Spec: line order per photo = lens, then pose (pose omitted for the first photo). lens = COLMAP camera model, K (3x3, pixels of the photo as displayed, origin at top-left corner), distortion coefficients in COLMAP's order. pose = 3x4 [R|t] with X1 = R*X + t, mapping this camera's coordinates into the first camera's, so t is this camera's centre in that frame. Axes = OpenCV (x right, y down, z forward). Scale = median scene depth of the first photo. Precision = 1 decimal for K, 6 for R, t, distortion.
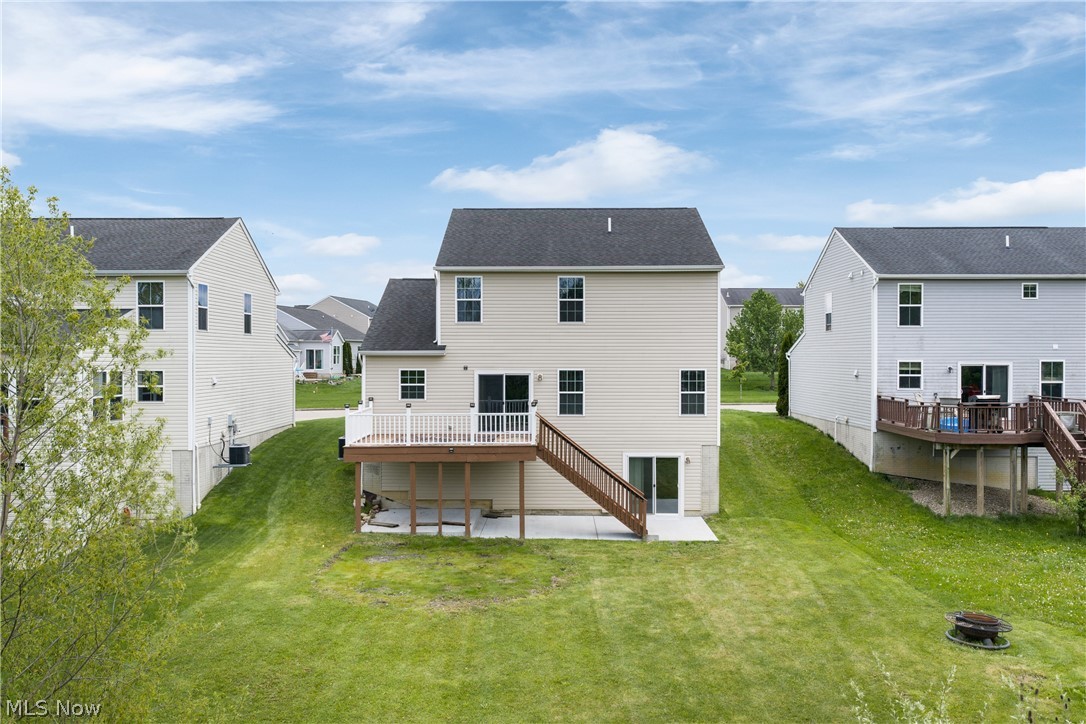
lens RADIAL K [[967.2, 0, 543.0], [0, 967.2, 362.0], [0, 0, 1]] dist [-0.002124, -0.000279]
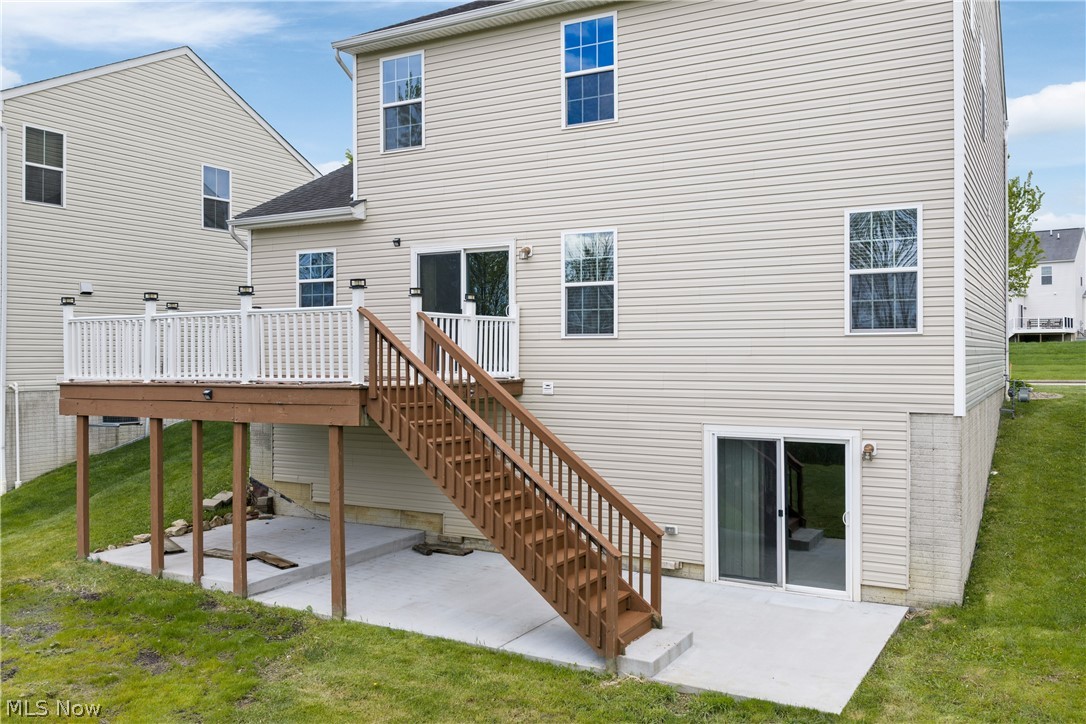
lens RADIAL K [[908.8, 0, 543.0], [0, 908.8, 362.0], [0, 0, 1]] dist [0.009179, 0.002185]
pose [[0.877122, 0.003384, -0.480256, 0.207990], [-0.003930, 0.999992, -0.000131, 0.066942], [0.480252, 0.002002, 0.877128, 0.628983]]
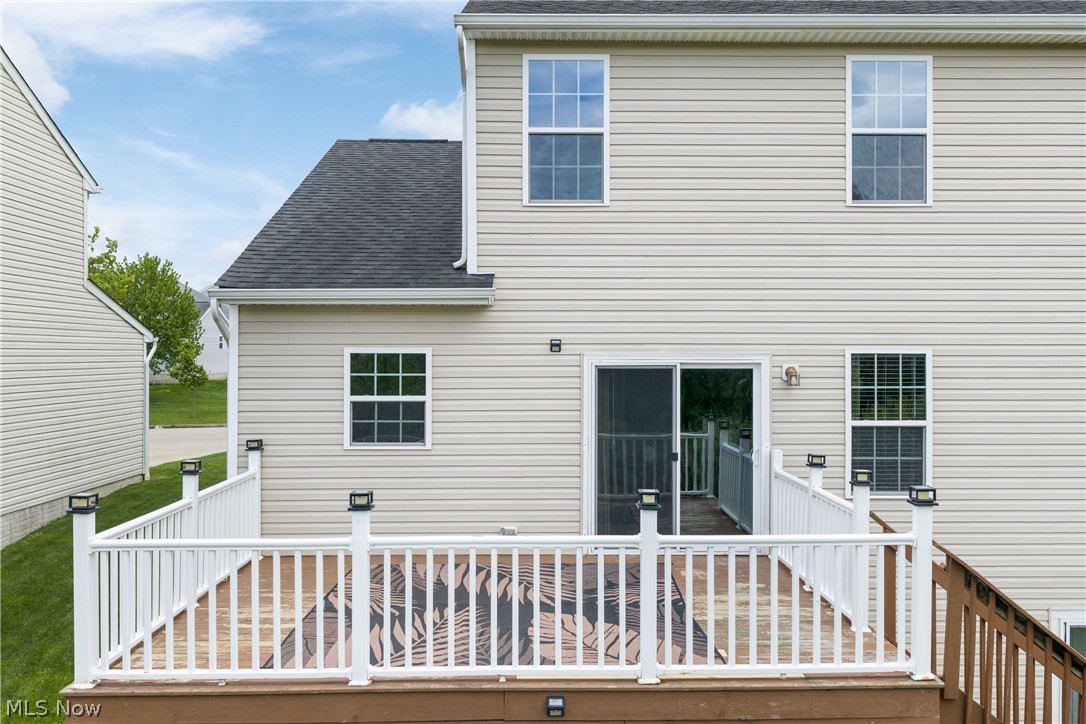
lens RADIAL K [[908.8, 0, 543.0], [0, 908.8, 362.0], [0, 0, 1]] dist [0.009179, 0.002185]
pose [[0.999800, -0.000321, 0.019996, -0.090127], [0.000311, 1.000000, 0.000500, 0.011334], [-0.019996, -0.000493, 0.999800, 0.702153]]
